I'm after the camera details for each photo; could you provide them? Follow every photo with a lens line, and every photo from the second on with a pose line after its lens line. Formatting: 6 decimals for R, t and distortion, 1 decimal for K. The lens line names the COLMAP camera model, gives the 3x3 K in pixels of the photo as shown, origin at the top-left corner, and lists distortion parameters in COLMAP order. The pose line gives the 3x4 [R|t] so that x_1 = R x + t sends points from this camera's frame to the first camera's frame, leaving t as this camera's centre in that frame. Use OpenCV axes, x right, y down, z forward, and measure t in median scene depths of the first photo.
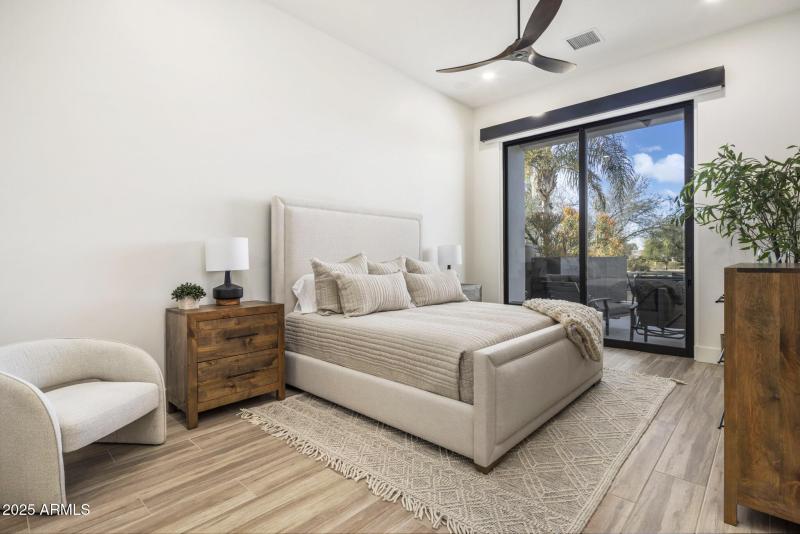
lens RADIAL K [[389.9, 0, 399.5], [0, 389.9, 258.2], [0, 0, 1]] dist [0.000837, 0.000200]
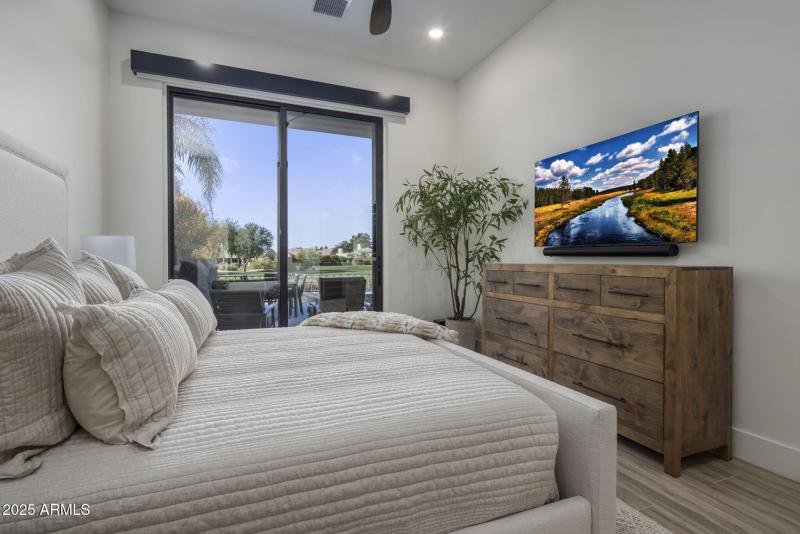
lens RADIAL K [[389.9, 0, 399.5], [0, 389.9, 258.2], [0, 0, 1]] dist [0.000837, 0.000200]
pose [[0.413667, 0.006499, 0.910405, -0.390462], [-0.003841, 0.999978, -0.005393, 0.002696], [-0.910420, -0.001266, 0.413683, 0.795627]]
